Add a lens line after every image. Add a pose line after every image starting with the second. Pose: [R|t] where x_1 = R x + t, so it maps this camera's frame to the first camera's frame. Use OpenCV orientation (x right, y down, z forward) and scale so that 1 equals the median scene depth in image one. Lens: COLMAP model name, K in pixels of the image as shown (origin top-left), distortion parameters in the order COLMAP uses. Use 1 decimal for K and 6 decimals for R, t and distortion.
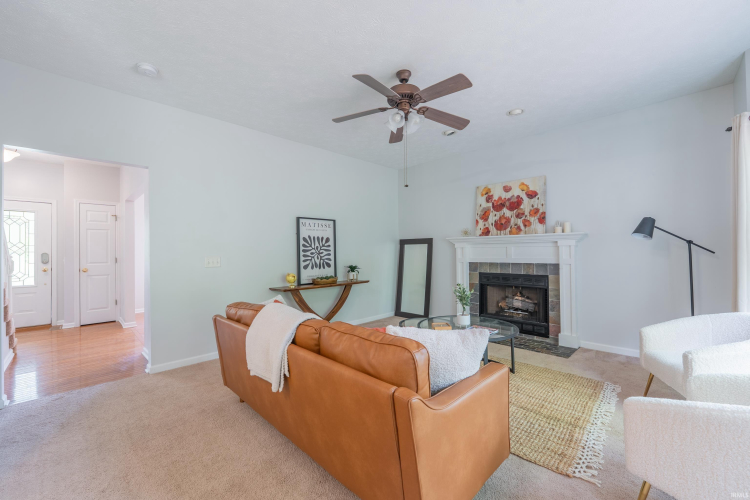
lens RADIAL K [[299.0, 0, 375.0], [0, 299.0, 250.0], [0, 0, 1]] dist [-0.001242, 0.000086]
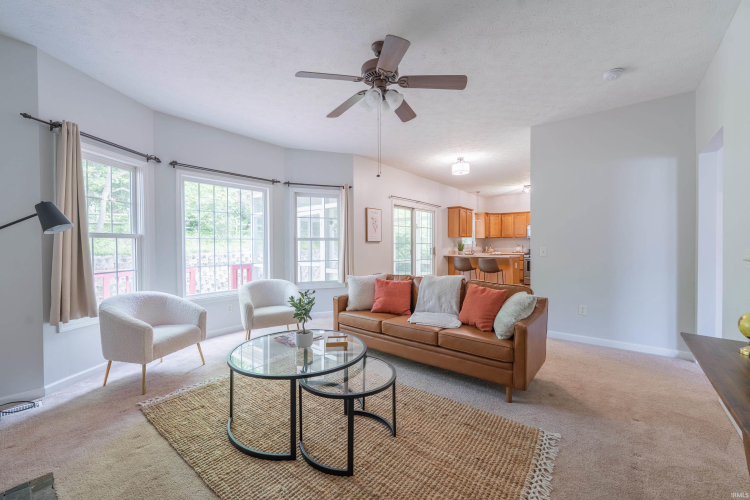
lens RADIAL K [[299.0, 0, 375.0], [0, 299.0, 250.0], [0, 0, 1]] dist [-0.001242, 0.000086]
pose [[-0.996318, 0.009499, -0.085207, 0.141302], [0.008559, 0.999899, 0.011384, 0.002215], [0.085306, 0.010612, -0.996298, 1.286040]]
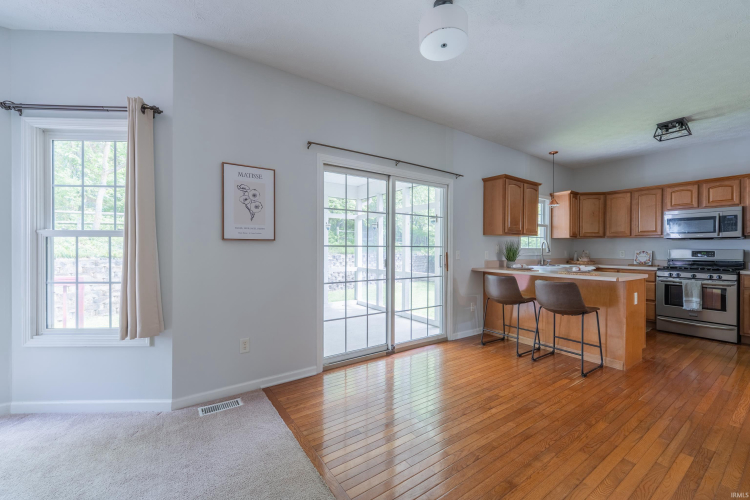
lens RADIAL K [[299.0, 0, 375.0], [0, 299.0, 250.0], [0, 0, 1]] dist [-0.001242, 0.000086]
pose [[-0.980623, 0.001377, 0.195900, -0.377988], [0.000605, 0.999992, -0.004001, 0.001239], [-0.195904, -0.003805, -0.980616, 0.404582]]
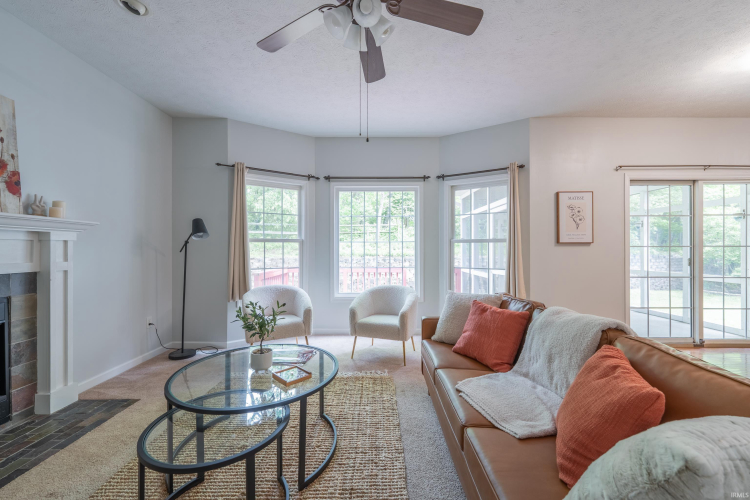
lens RADIAL K [[299.0, 0, 375.0], [0, 299.0, 250.0], [0, 0, 1]] dist [-0.001242, 0.000086]
pose [[-0.694434, 0.004350, 0.719543, -0.219574], [-0.002171, 0.999965, -0.008140, 0.007815], [-0.719553, -0.007215, -0.694400, 0.923341]]
